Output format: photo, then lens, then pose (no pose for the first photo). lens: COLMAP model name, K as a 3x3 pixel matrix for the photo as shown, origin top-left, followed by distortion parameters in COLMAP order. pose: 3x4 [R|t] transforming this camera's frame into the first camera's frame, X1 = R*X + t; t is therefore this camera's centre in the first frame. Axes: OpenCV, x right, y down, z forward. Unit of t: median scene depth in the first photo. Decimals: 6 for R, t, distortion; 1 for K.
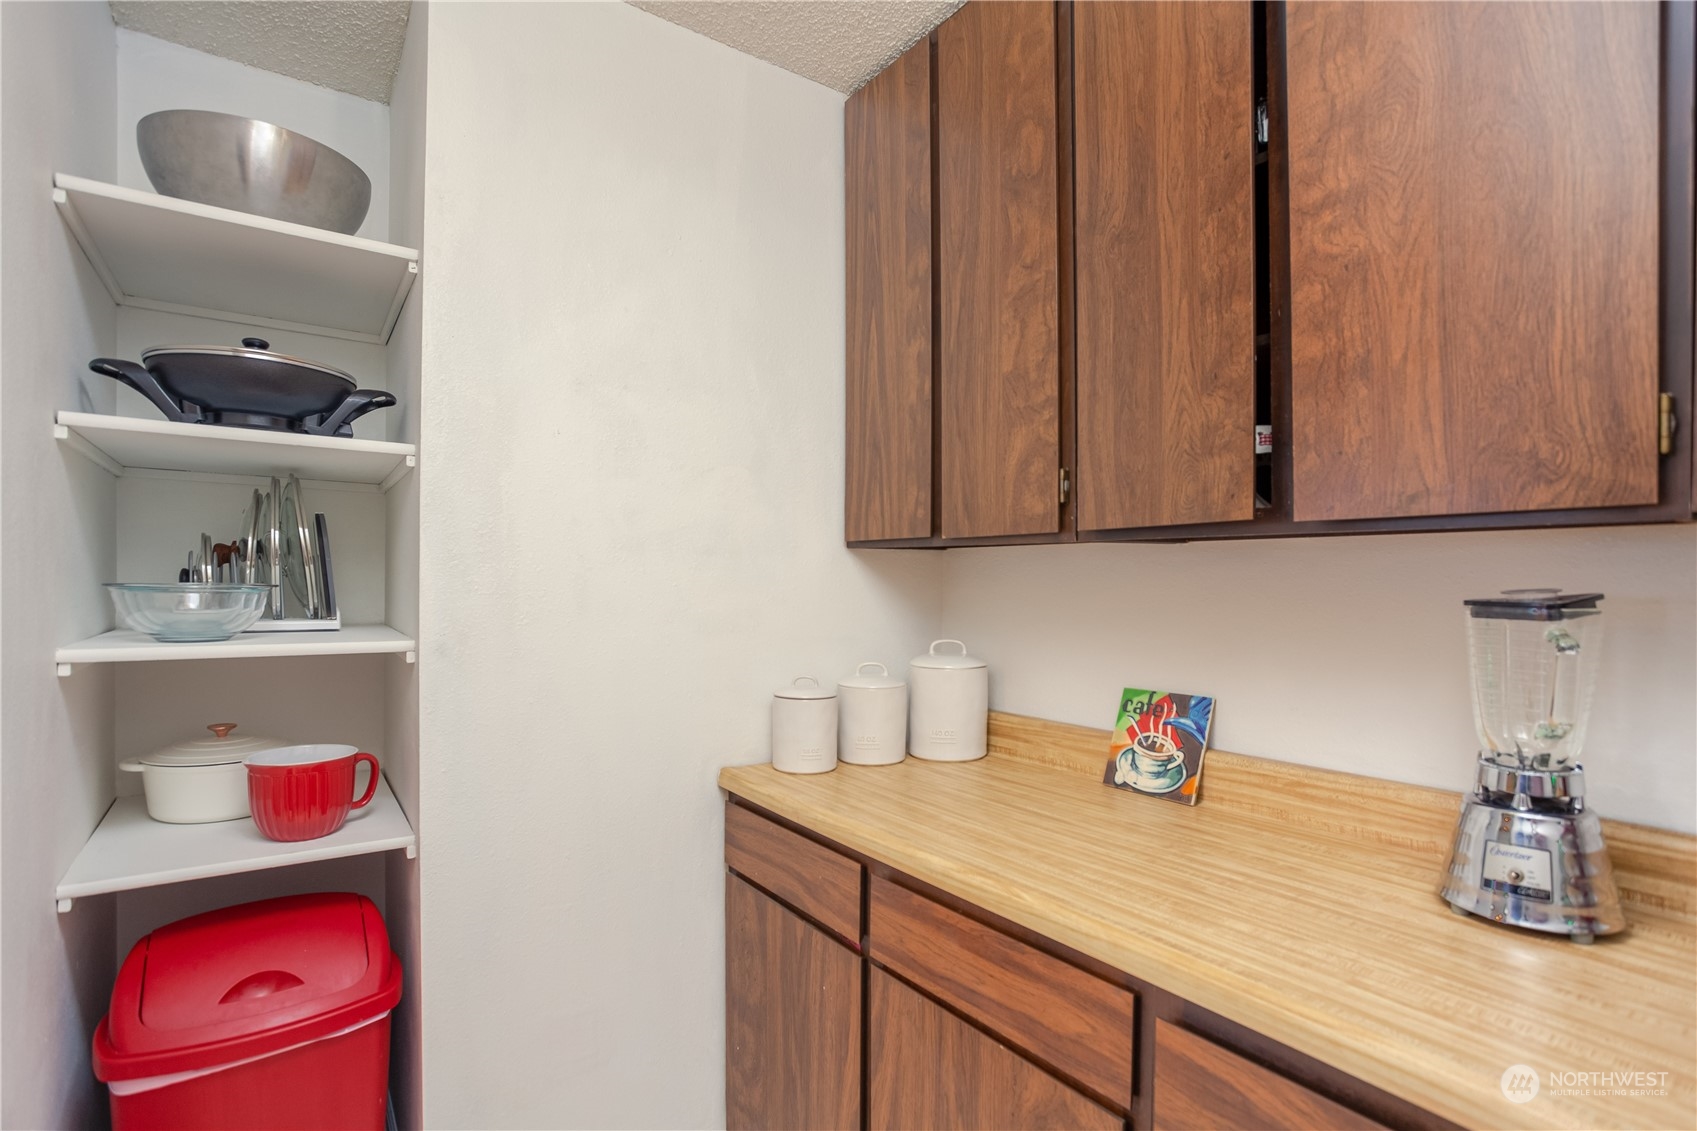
lens RADIAL K [[847.5, 0, 846.5], [0, 847.5, 581.7], [0, 0, 1]] dist [-0.028342, 0.005122]
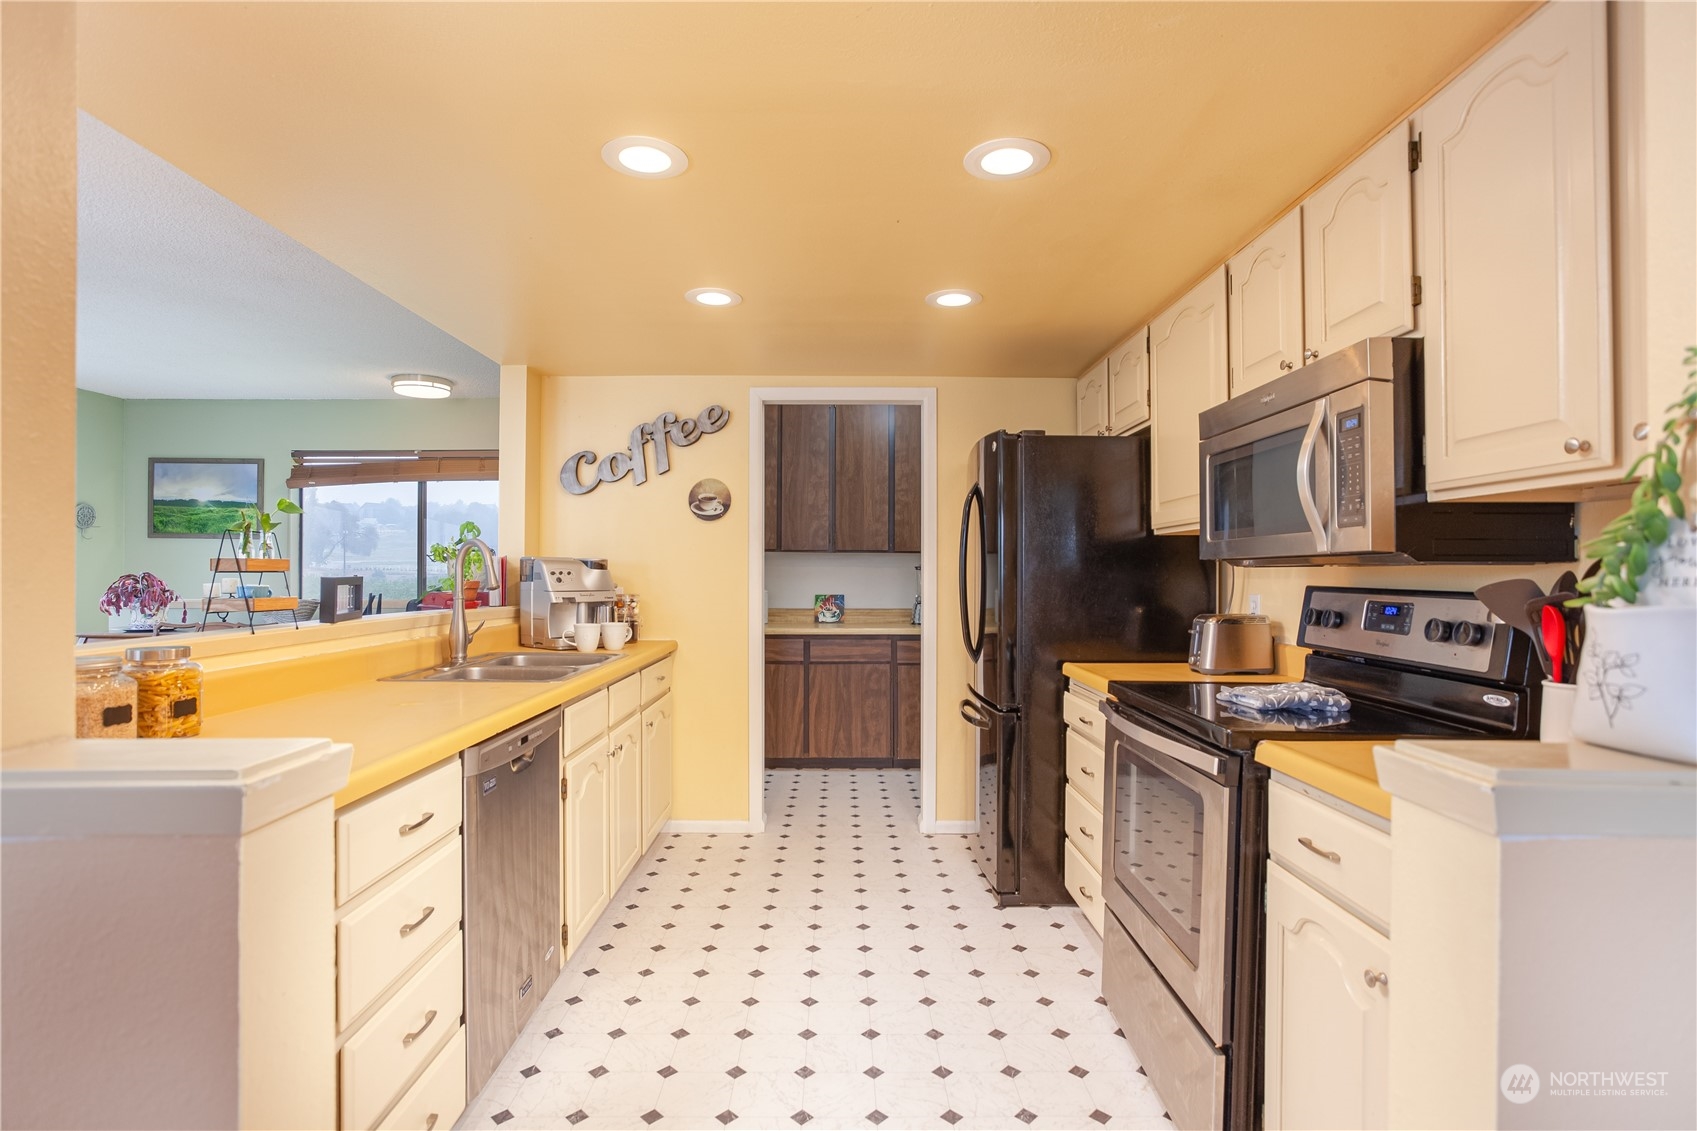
lens RADIAL K [[847.5, 0, 851.7], [0, 847.5, 566.7], [0, 0, 1]] dist [-0.028342, 0.005122]
pose [[0.550290, 0.004641, 0.834961, -2.930314], [0.006027, 0.999936, -0.009530, 0.053451], [-0.834952, 0.010277, 0.550227, -1.203623]]
